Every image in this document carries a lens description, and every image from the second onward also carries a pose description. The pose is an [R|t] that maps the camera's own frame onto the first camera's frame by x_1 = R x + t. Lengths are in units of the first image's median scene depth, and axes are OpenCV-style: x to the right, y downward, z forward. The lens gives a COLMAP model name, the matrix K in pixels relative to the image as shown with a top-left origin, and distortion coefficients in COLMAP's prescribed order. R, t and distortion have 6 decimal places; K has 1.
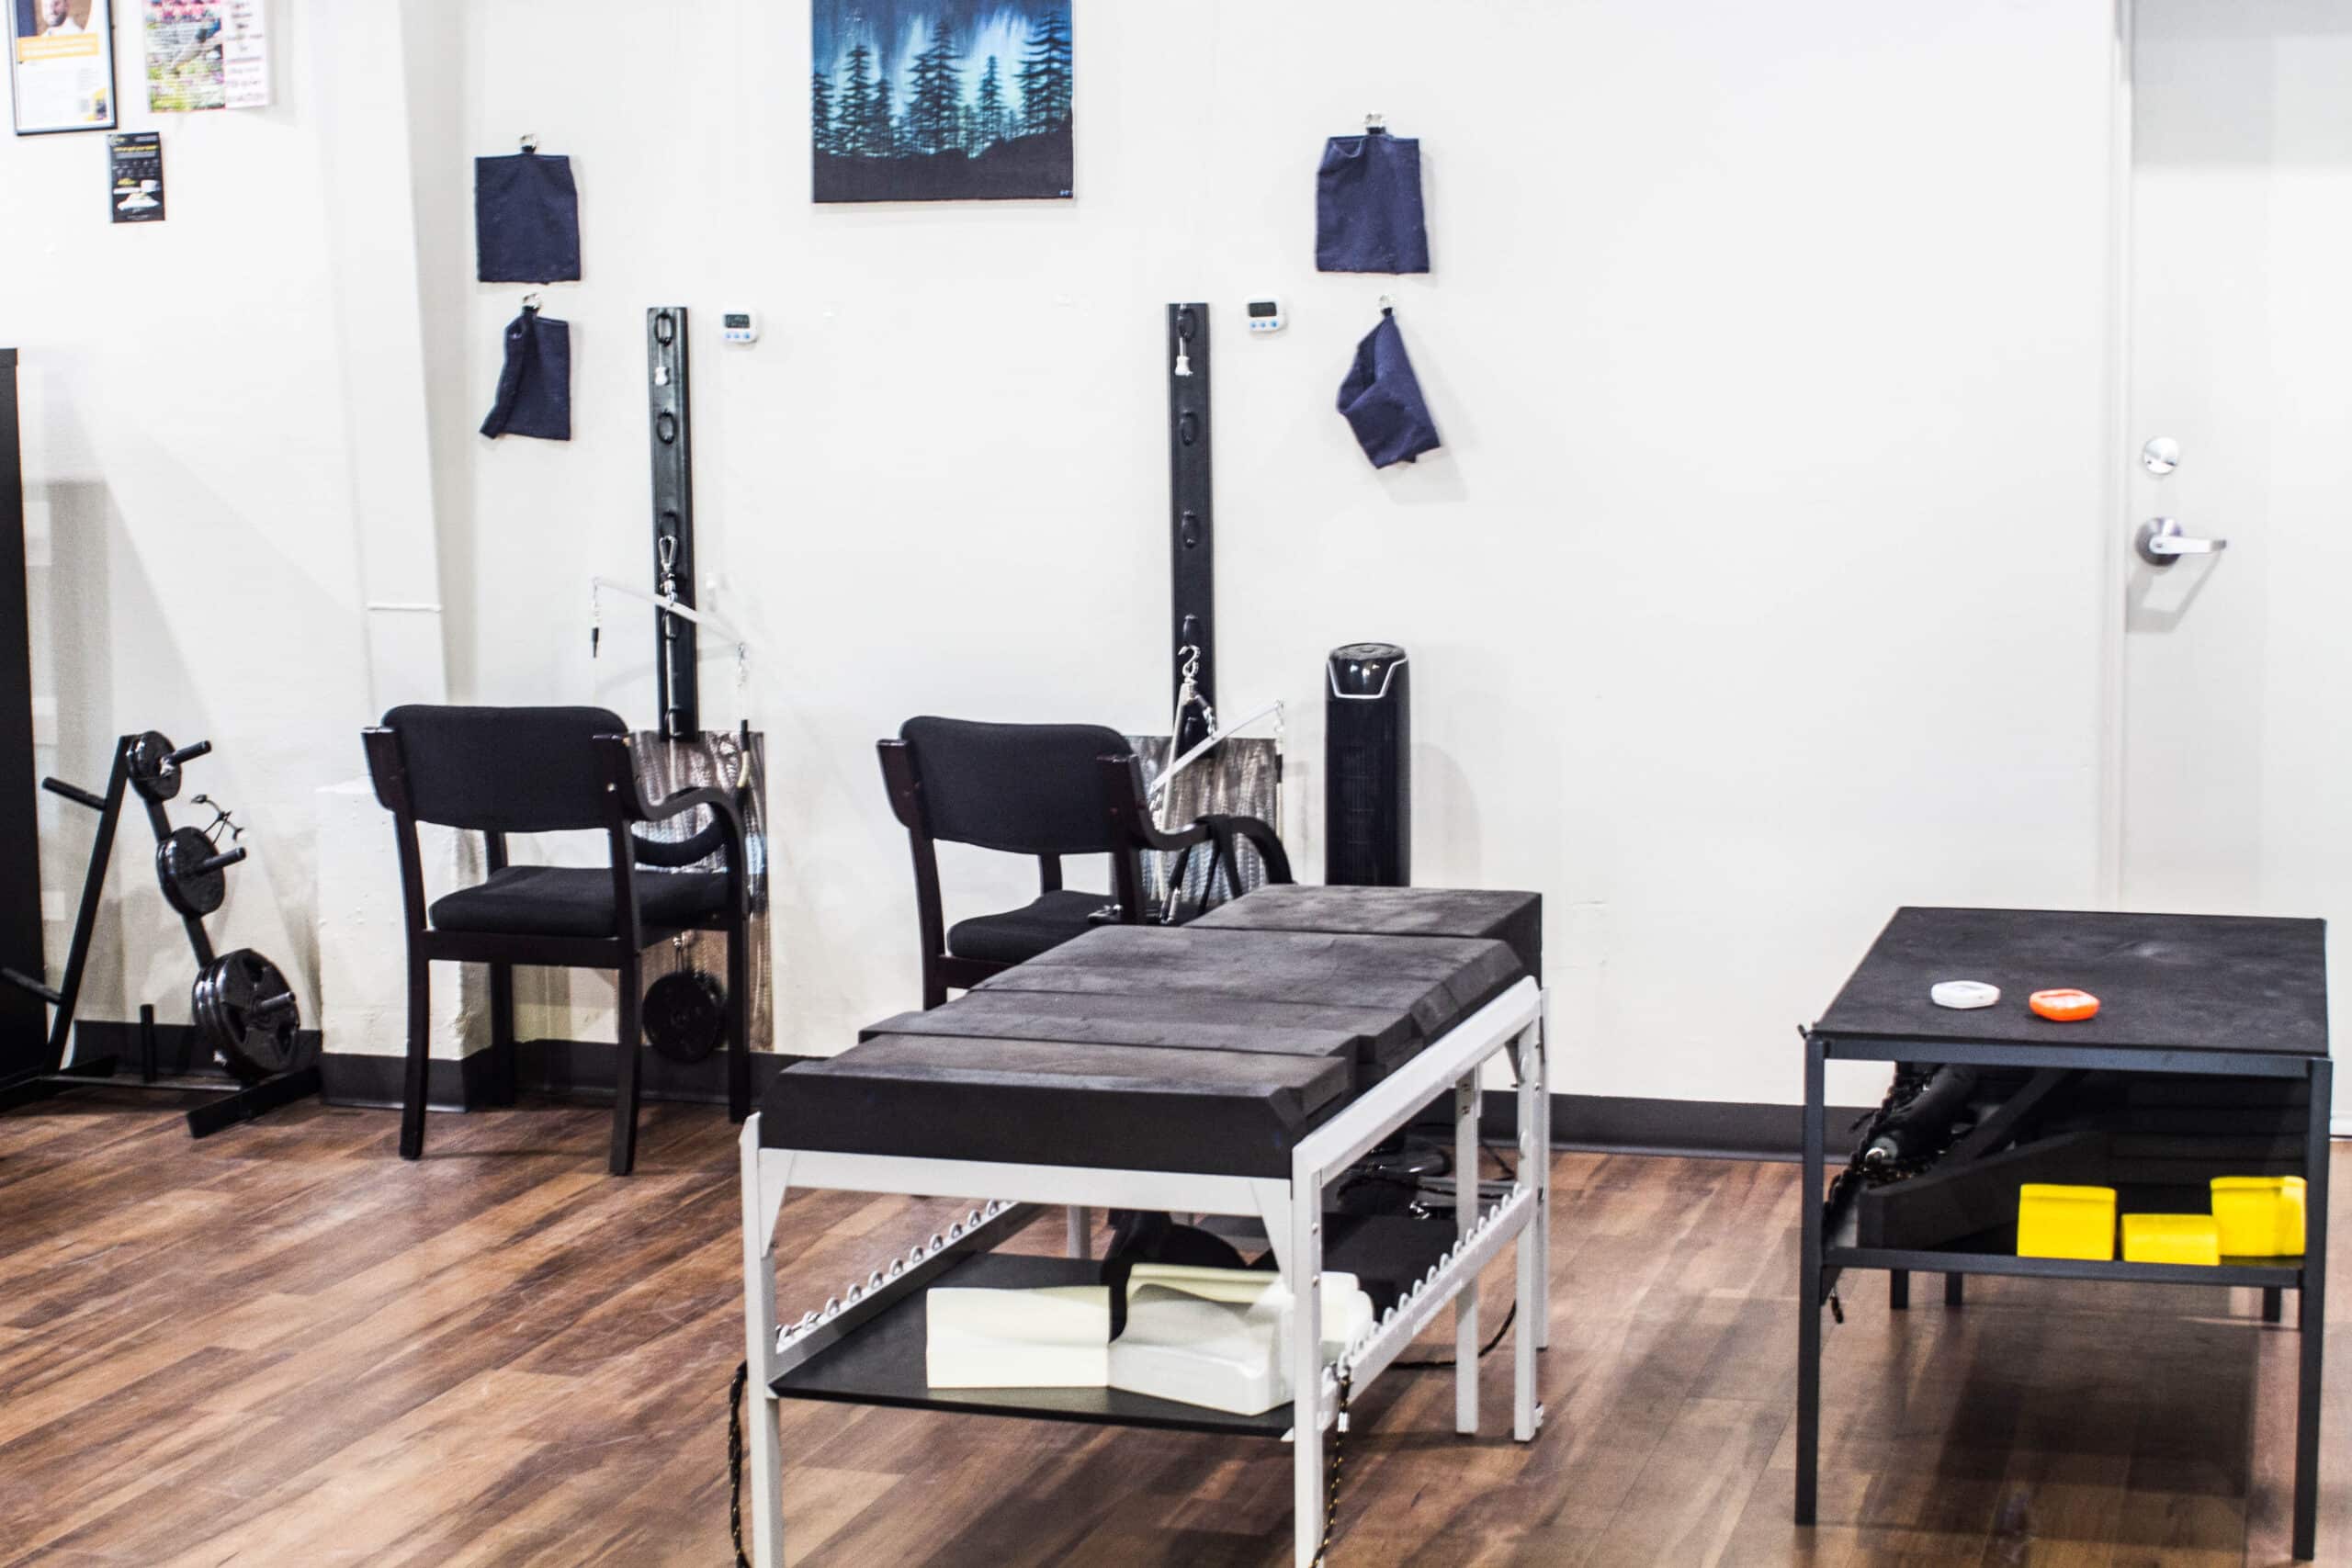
lens RADIAL K [[3841.4, 0, 1176.0], [0, 3841.4, 784.0], [0, 0, 1]] dist [-0.122760, 0.027426]
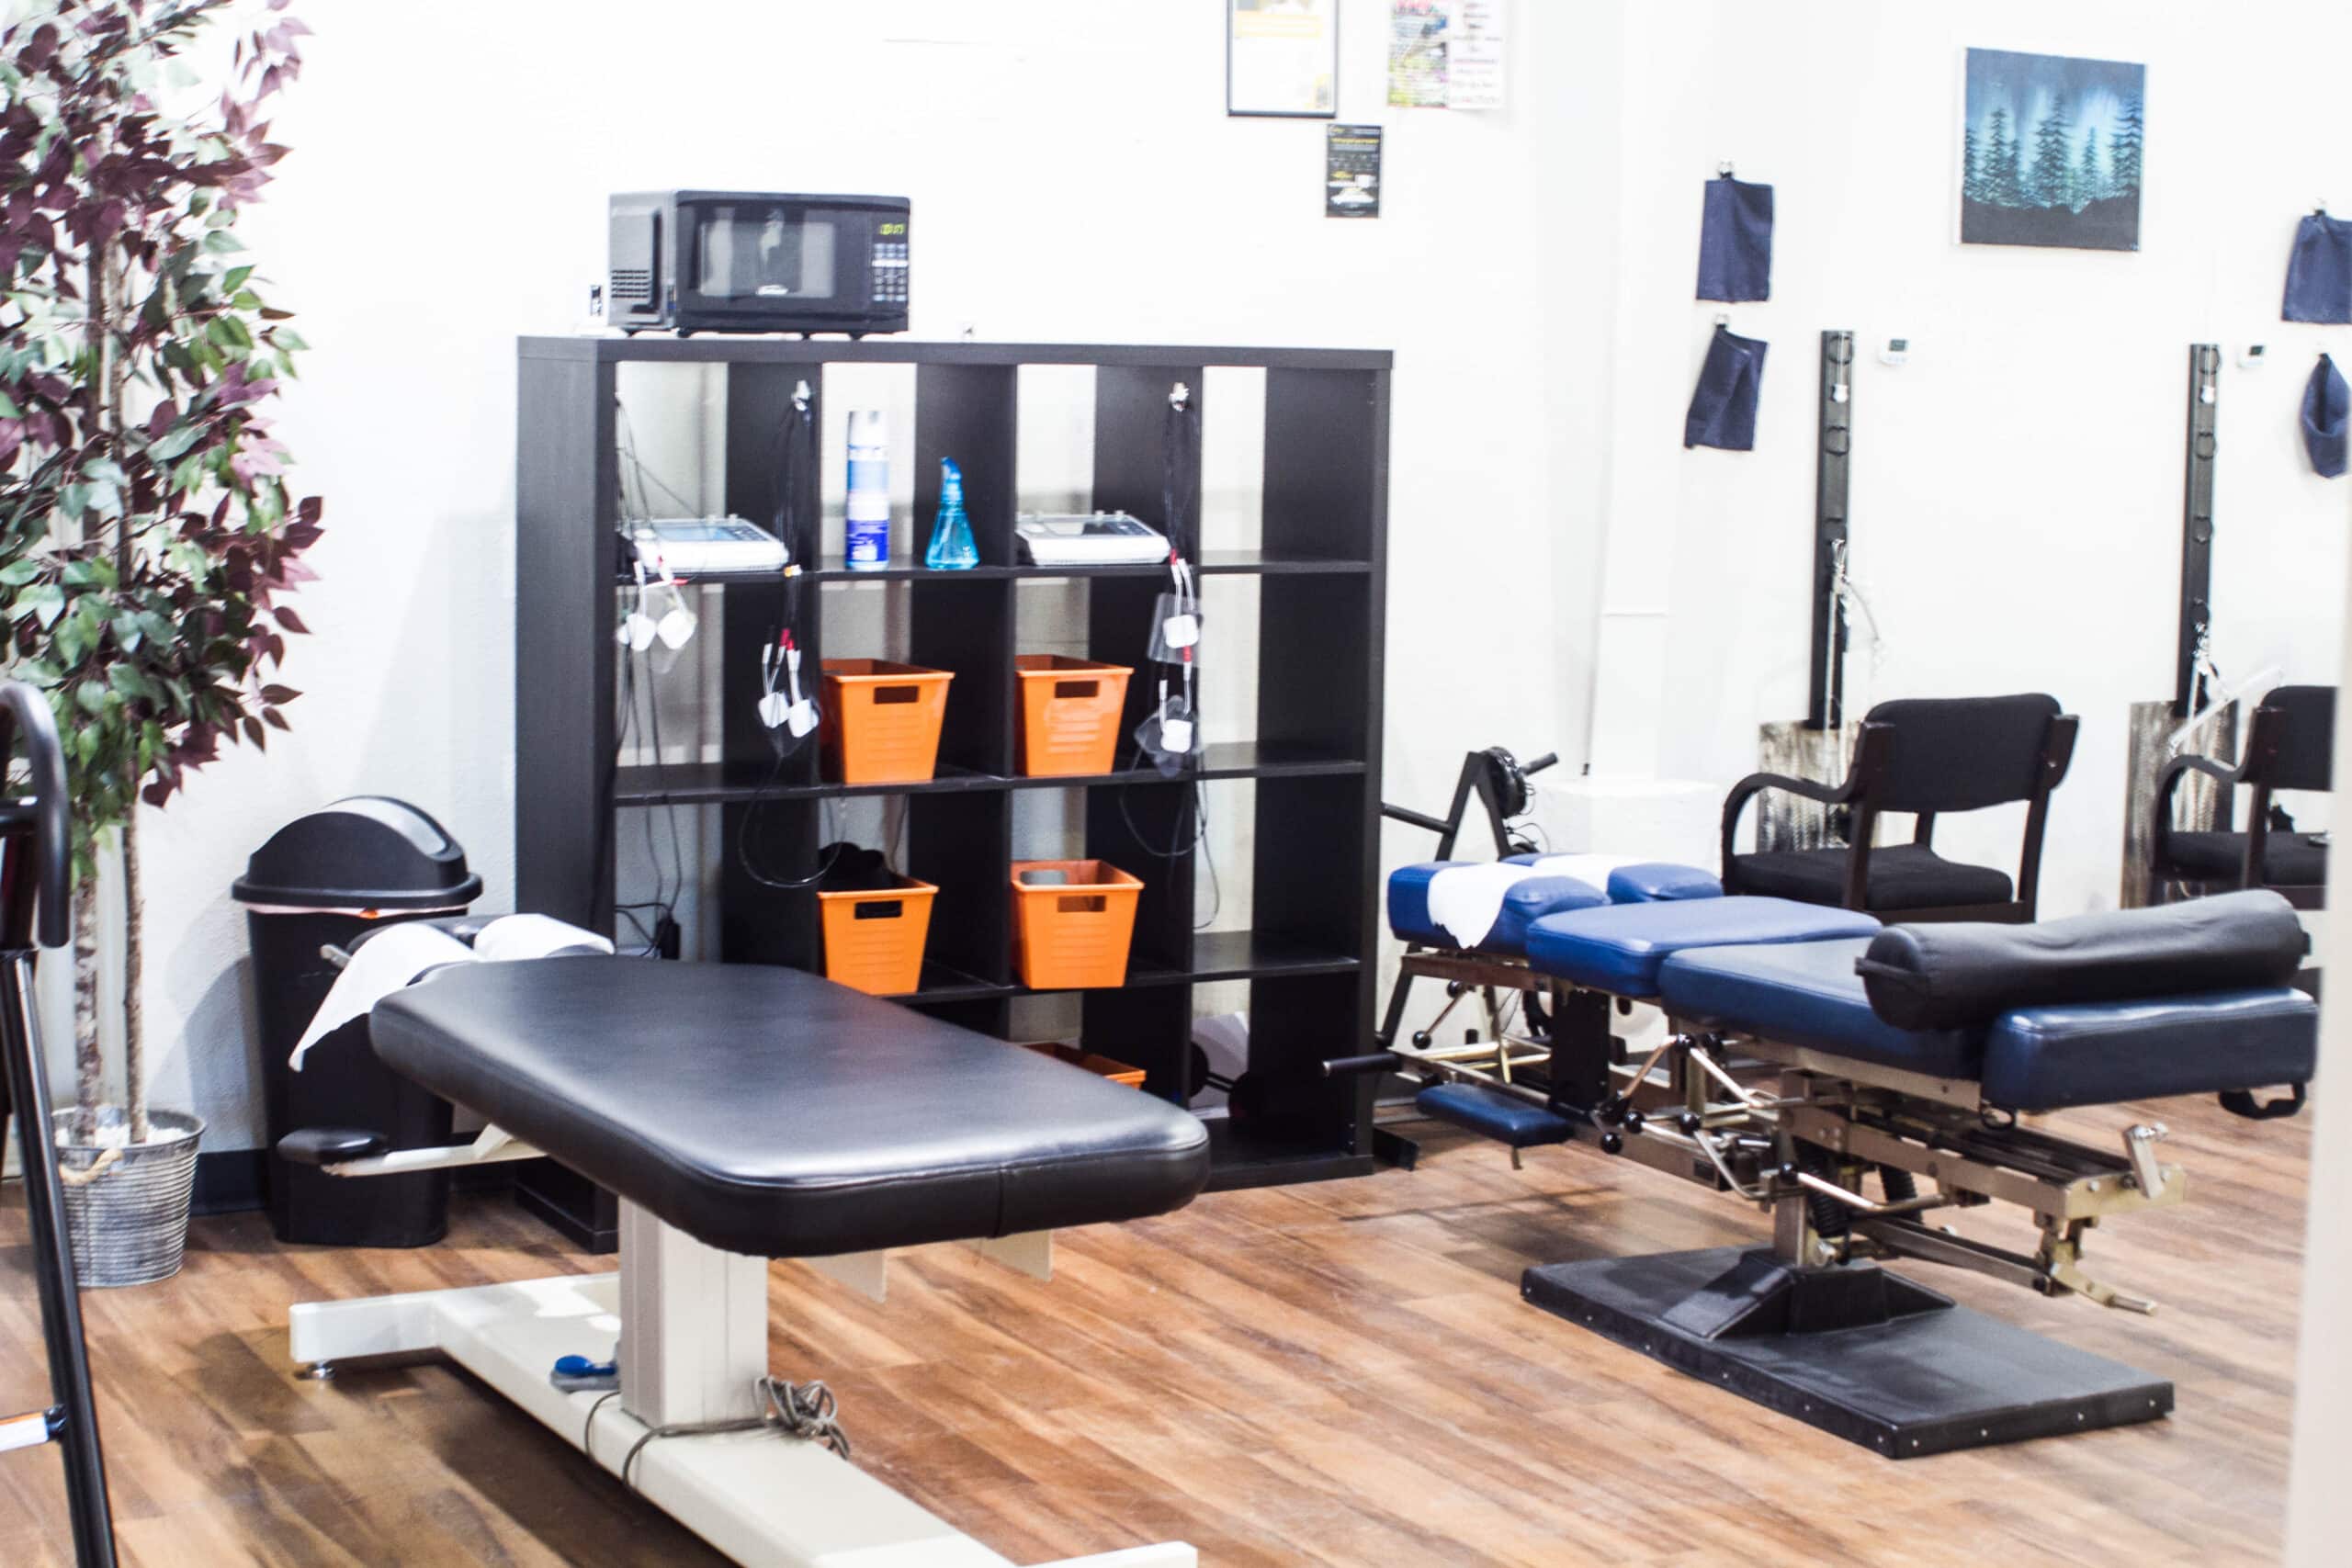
lens RADIAL K [[3841.4, 0, 1176.0], [0, 3841.4, 784.0], [0, 0, 1]] dist [-0.122760, 0.027426]
pose [[0.683847, -0.063929, 0.726820, -1.056156], [0.057274, 0.997784, 0.033875, -0.042541], [-0.727374, 0.018463, 0.685992, 0.388278]]
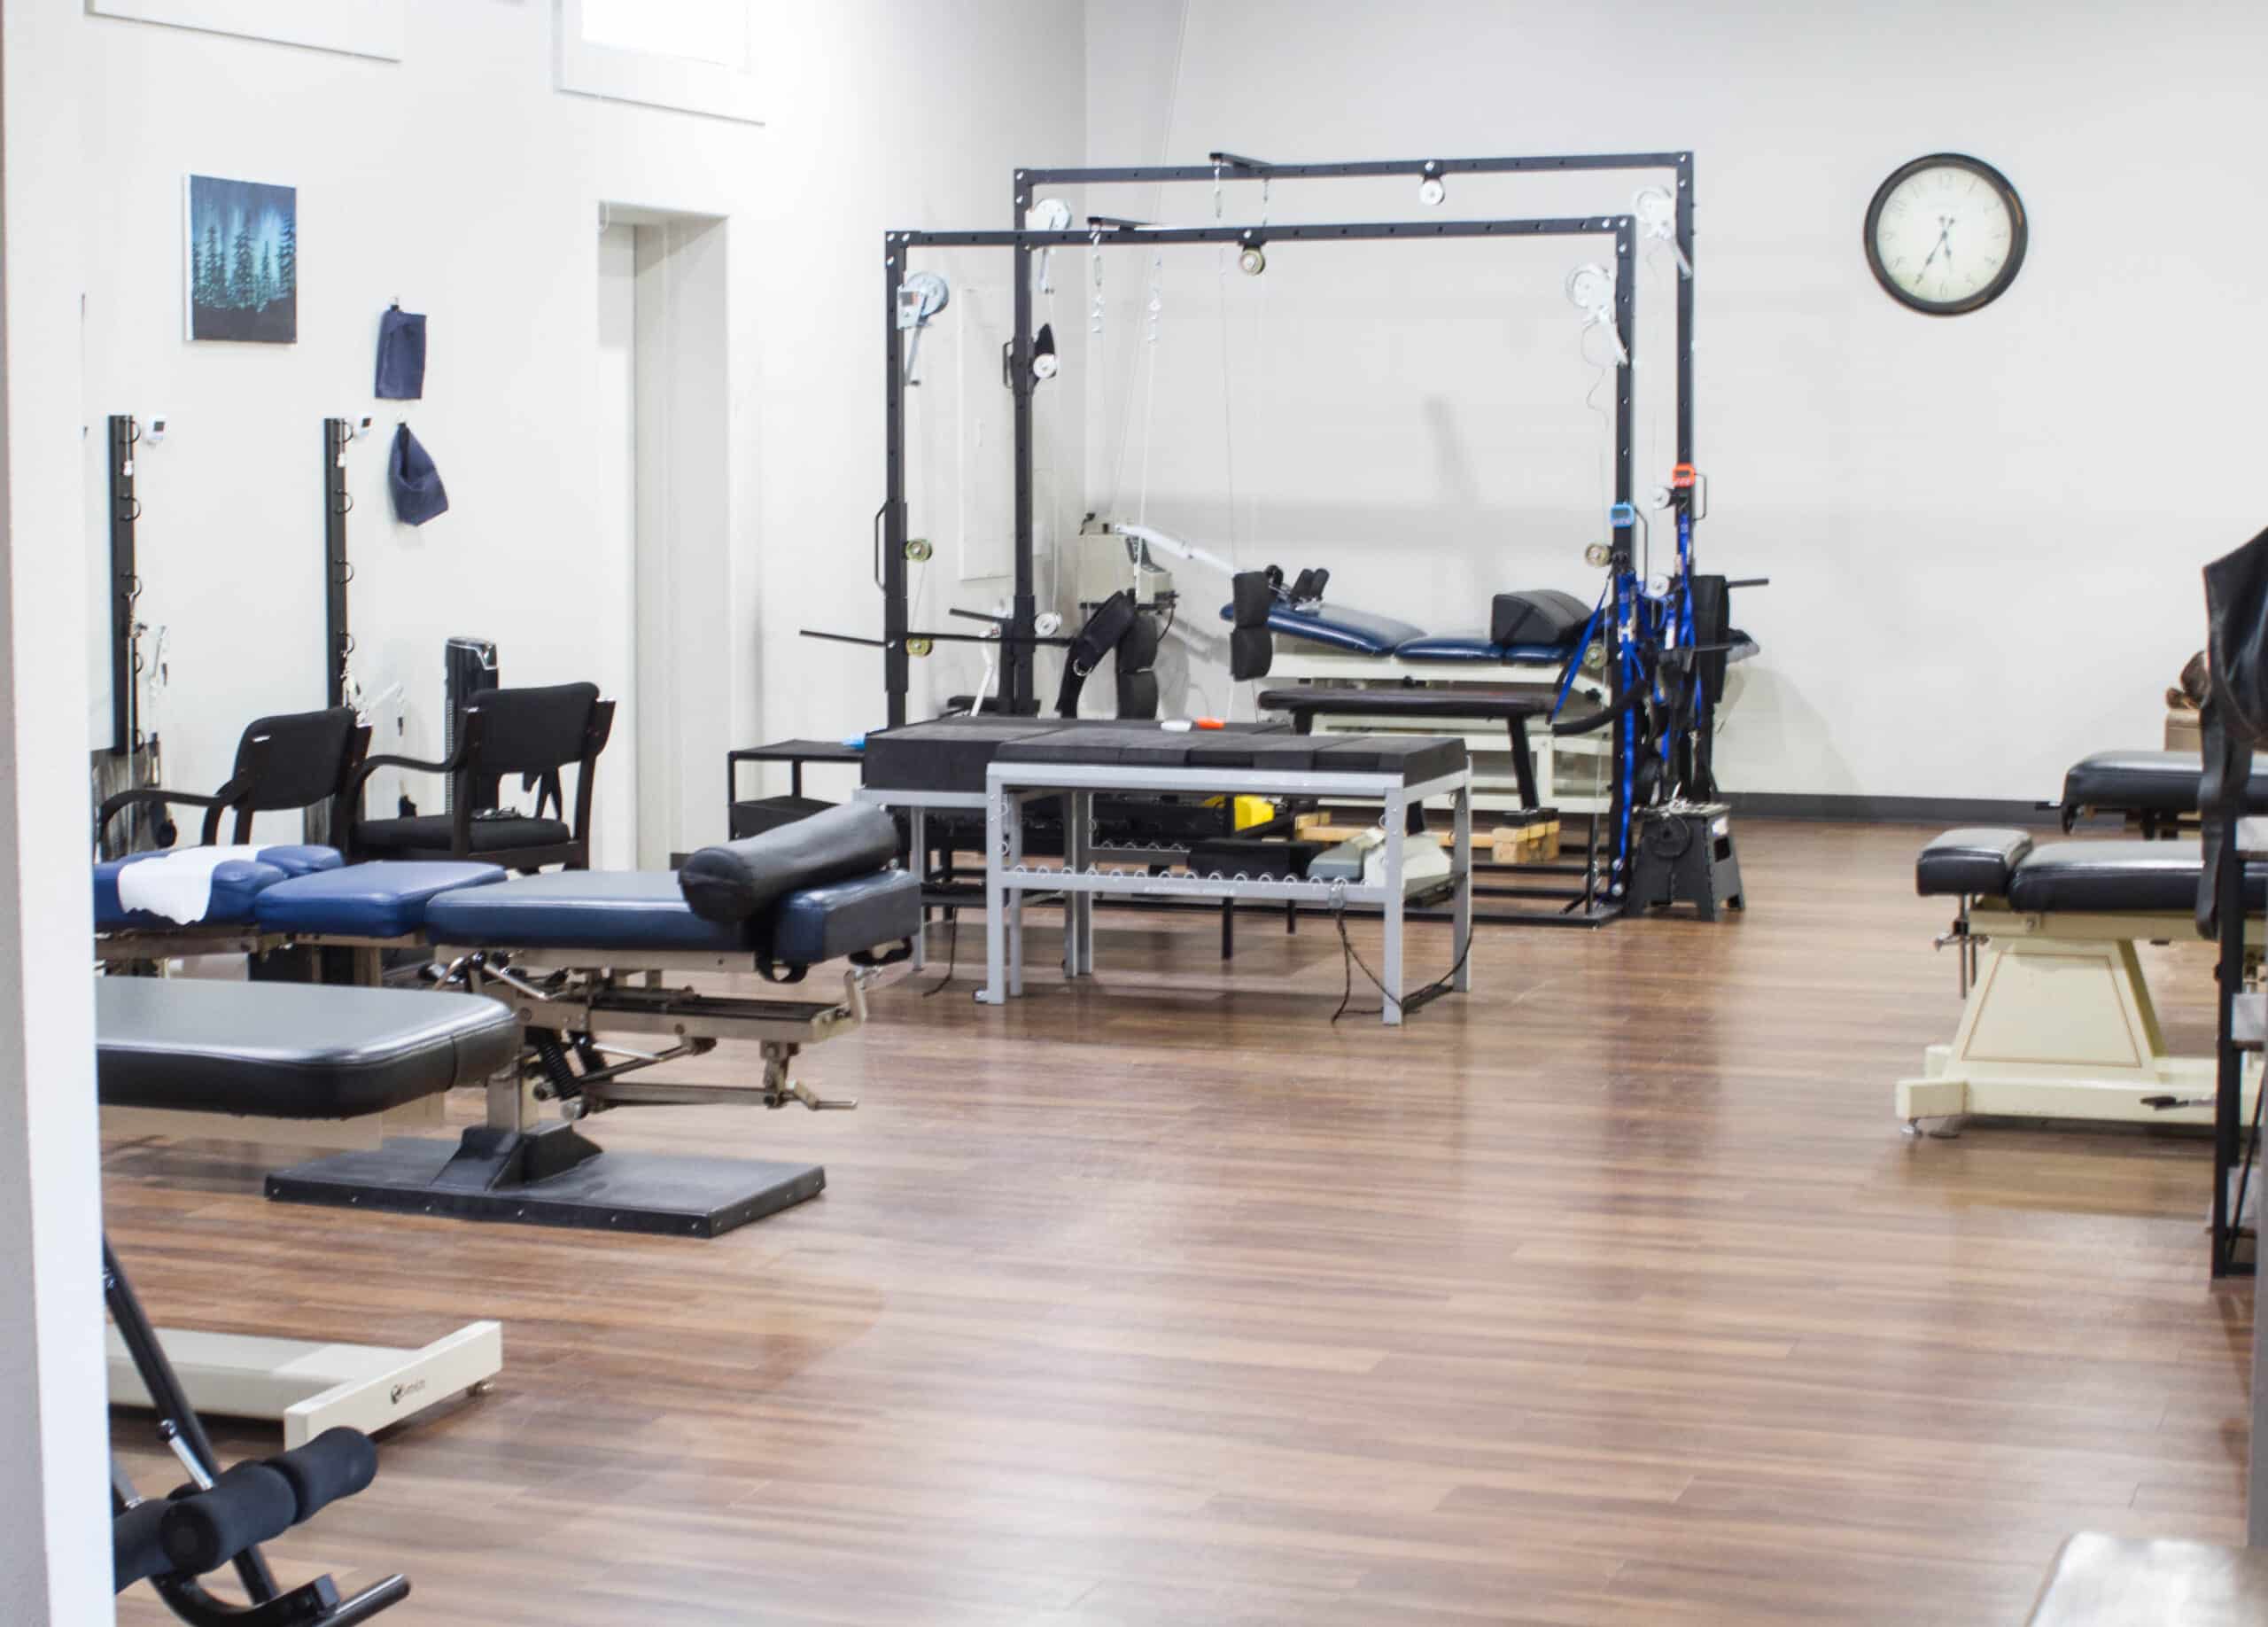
lens RADIAL K [[4136.2, 0, 1134.0], [0, 4136.2, 813.5], [0, 0, 1]] dist [-0.244393, -0.059414]
pose [[0.022344, -0.080839, 0.996477, -1.477869], [0.112849, 0.990559, 0.077829, -0.059754], [-0.993361, 0.110712, 0.031256, 0.631456]]
